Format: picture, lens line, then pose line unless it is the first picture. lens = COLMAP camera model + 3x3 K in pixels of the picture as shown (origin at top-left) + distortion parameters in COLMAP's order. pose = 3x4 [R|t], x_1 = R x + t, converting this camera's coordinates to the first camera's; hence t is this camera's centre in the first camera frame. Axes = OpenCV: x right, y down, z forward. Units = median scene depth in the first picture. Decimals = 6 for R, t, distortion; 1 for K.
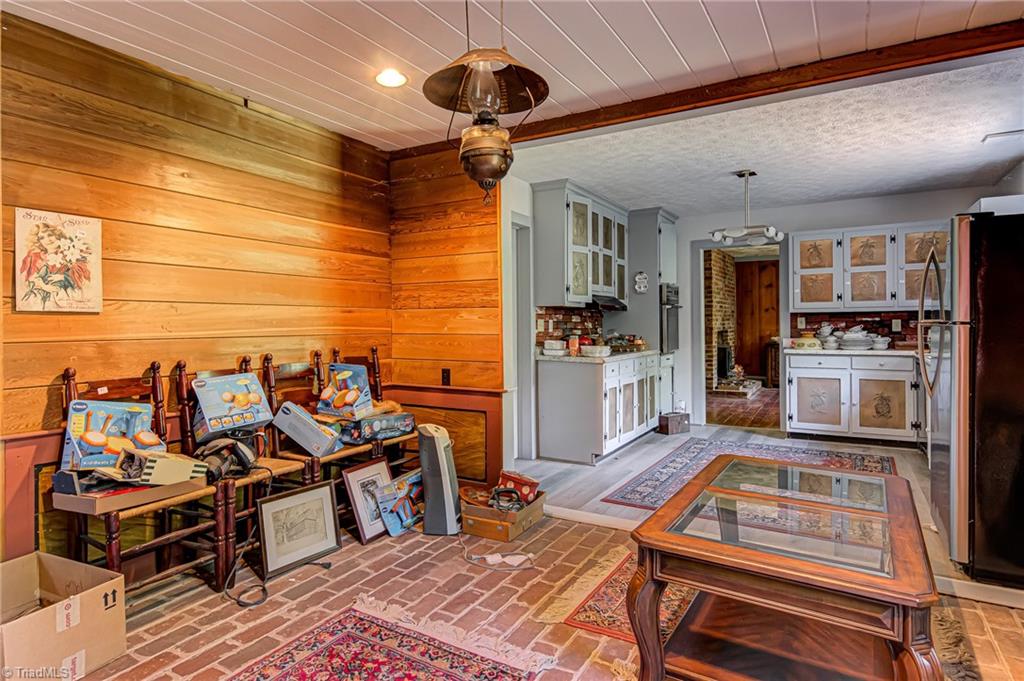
lens RADIAL K [[554.4, 0, 497.3], [0, 554.4, 331.2], [0, 0, 1]] dist [0.002450, -0.000043]
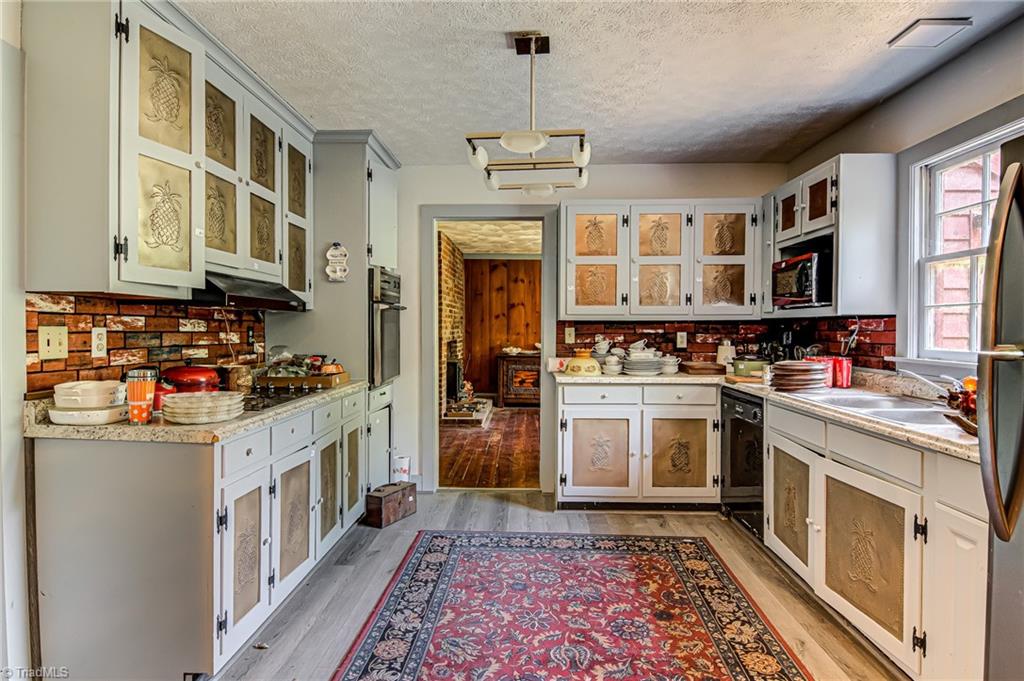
lens RADIAL K [[554.4, 0, 497.3], [0, 554.4, 331.2], [0, 0, 1]] dist [0.002450, -0.000043]
pose [[0.881321, 0.008270, 0.472446, 0.148267], [-0.004382, 0.999947, -0.009328, -0.014141], [-0.472498, 0.006151, 0.881310, 0.458675]]
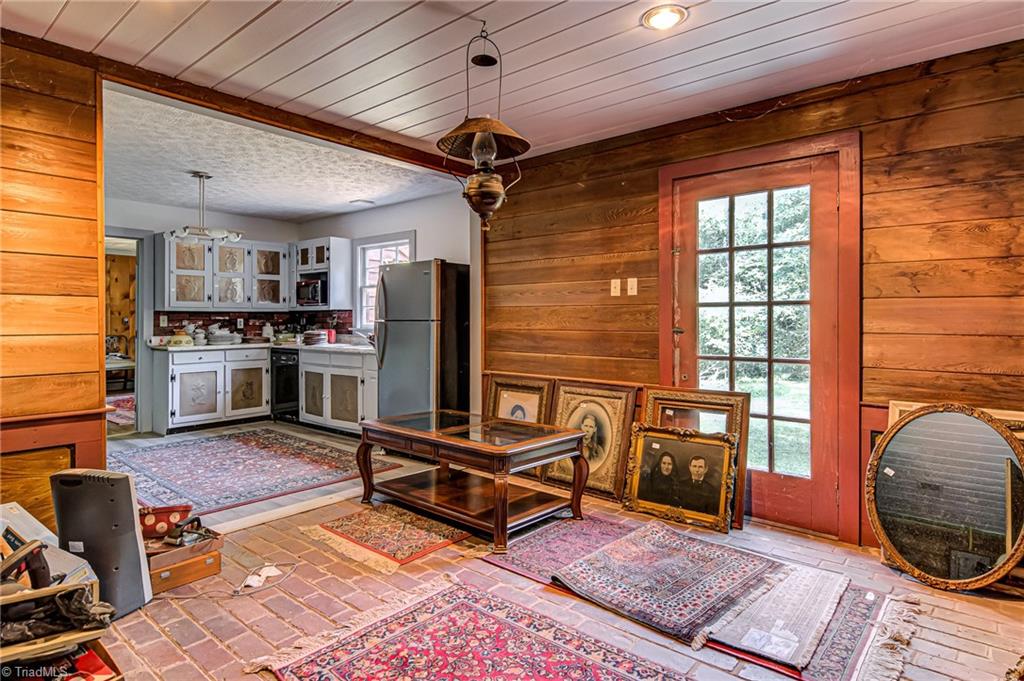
lens RADIAL K [[568.7, 0, 518.5], [0, 568.7, 332.8], [0, 0, 1]] dist [0.001904, 0.000078]
pose [[0.157404, -0.015573, 0.987411, -0.405875], [0.012474, 0.999827, 0.013781, 0.000306], [-0.987455, 0.010148, 0.157571, 0.206103]]
